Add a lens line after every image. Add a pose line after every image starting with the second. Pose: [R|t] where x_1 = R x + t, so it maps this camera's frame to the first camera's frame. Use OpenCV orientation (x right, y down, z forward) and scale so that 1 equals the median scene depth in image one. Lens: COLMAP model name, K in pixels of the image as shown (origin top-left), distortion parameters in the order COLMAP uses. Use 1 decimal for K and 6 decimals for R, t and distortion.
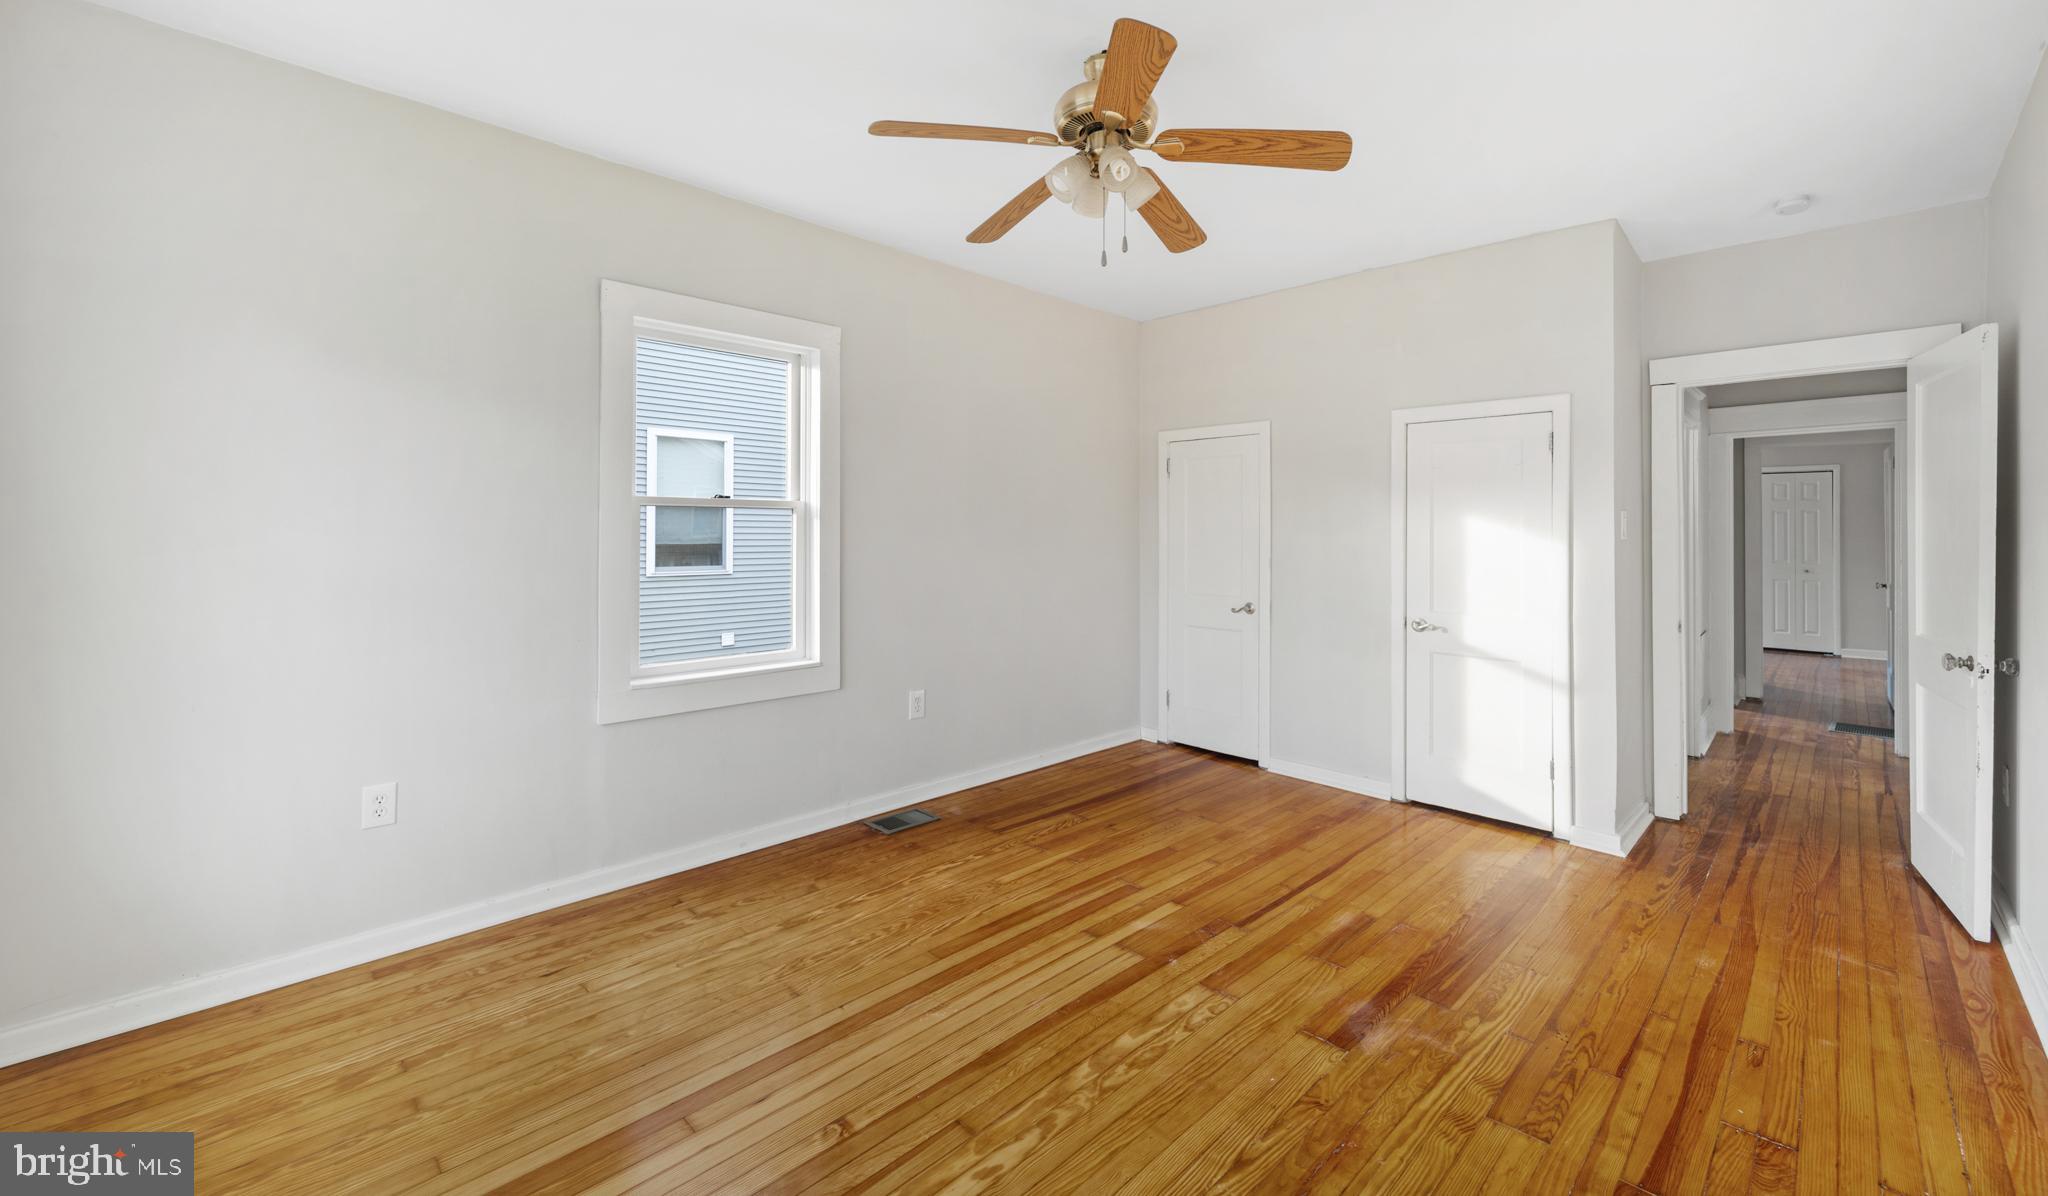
lens RADIAL K [[817.2, 0, 1029.5], [0, 817.2, 529.8], [0, 0, 1]] dist [-0.000592, 0.000062]
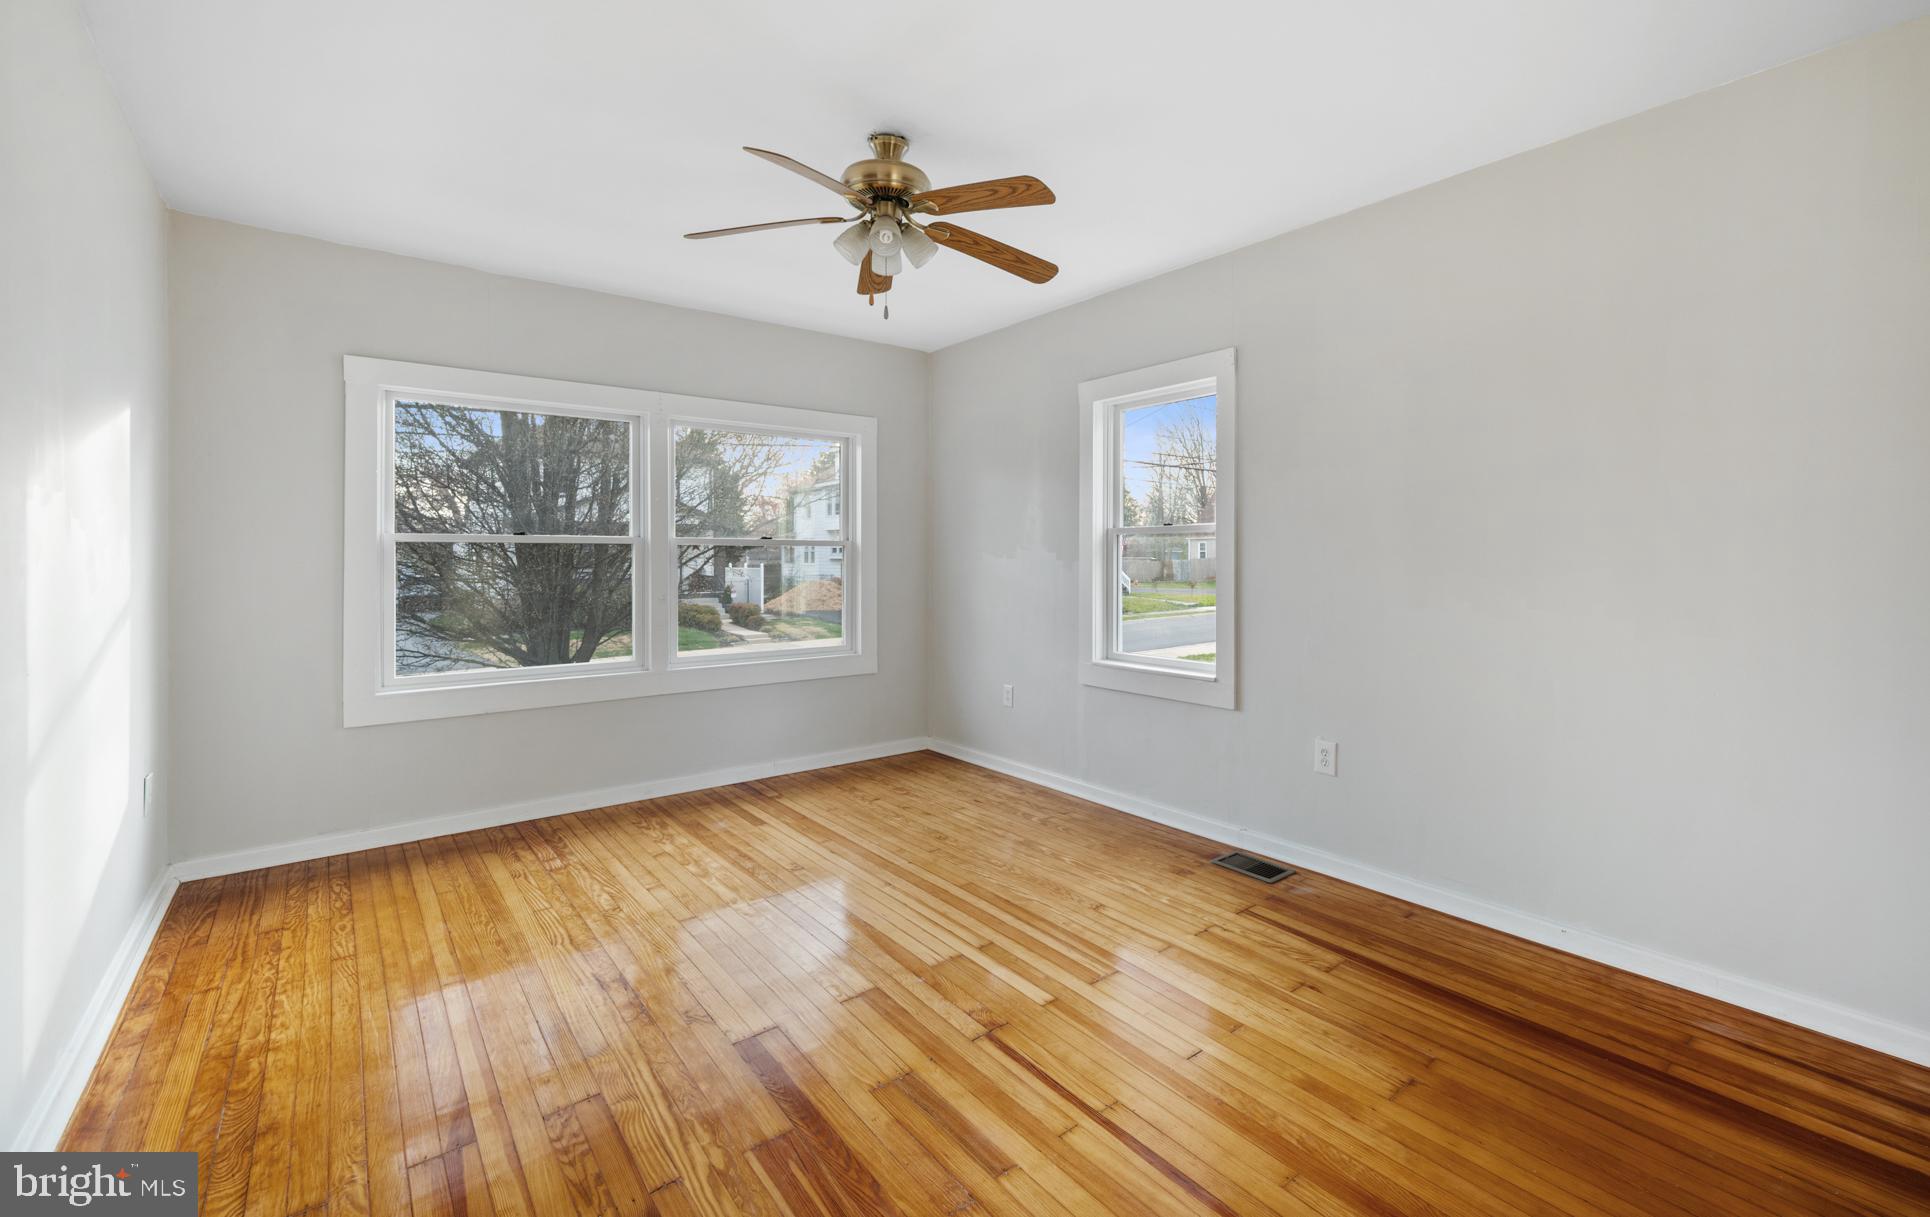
lens RADIAL K [[828.9, 0, 1022.7], [0, 828.9, 570.7], [0, 0, 1]] dist [0.011306, 0.000112]
pose [[-0.081004, 0.014702, -0.996605, 1.104397], [0.005126, 0.999884, 0.014334, 0.011294], [0.996701, -0.003948, -0.081070, 1.137188]]
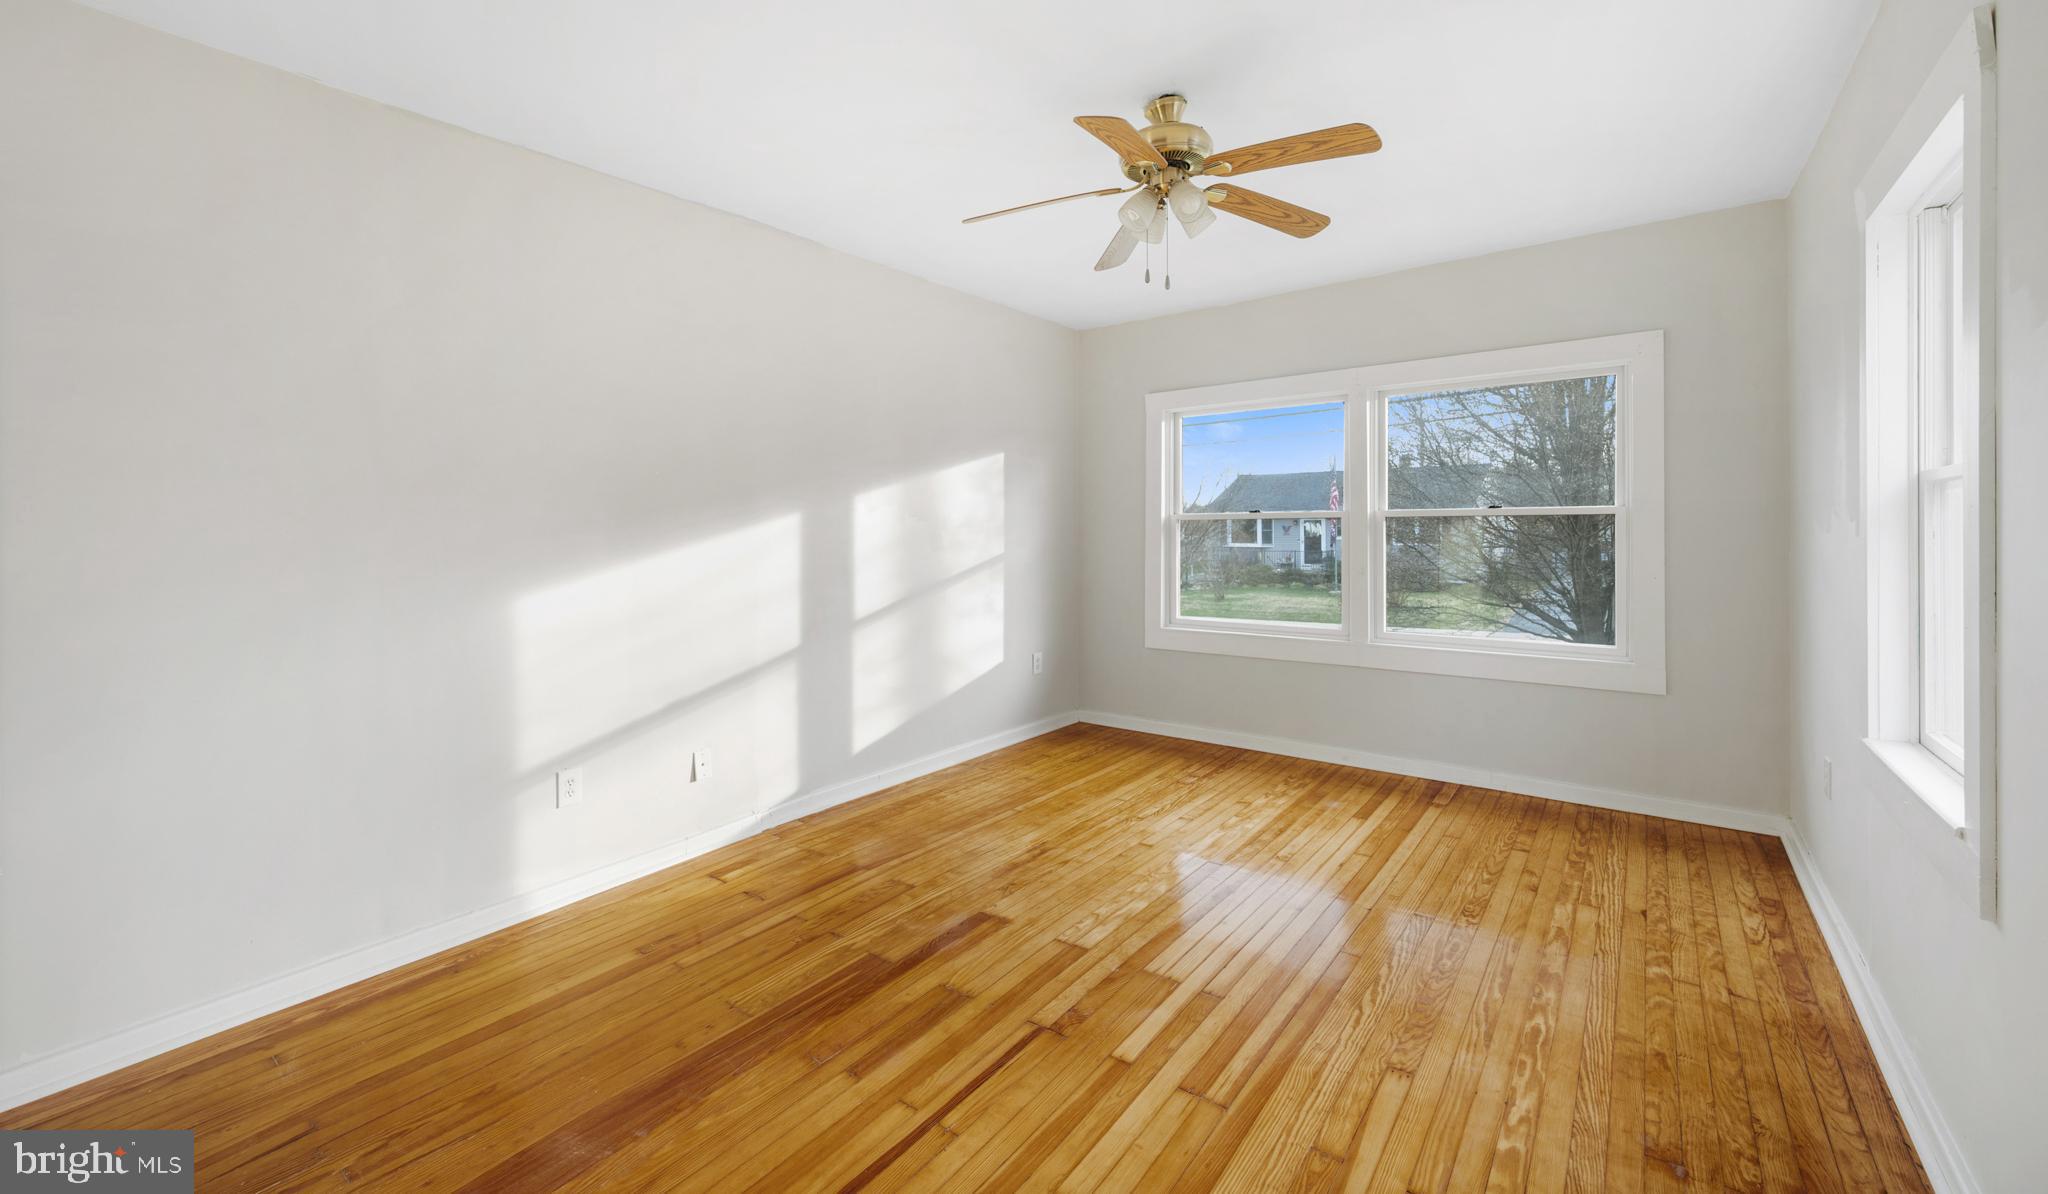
lens RADIAL K [[817.2, 0, 1029.5], [0, 817.2, 528.8], [0, 0, 1]] dist [-0.000592, 0.000062]
pose [[-0.990142, 0.004007, -0.140009, 0.386177], [0.004997, 0.999965, -0.006724, 0.008344], [0.139977, -0.007357, -0.990127, 1.836948]]
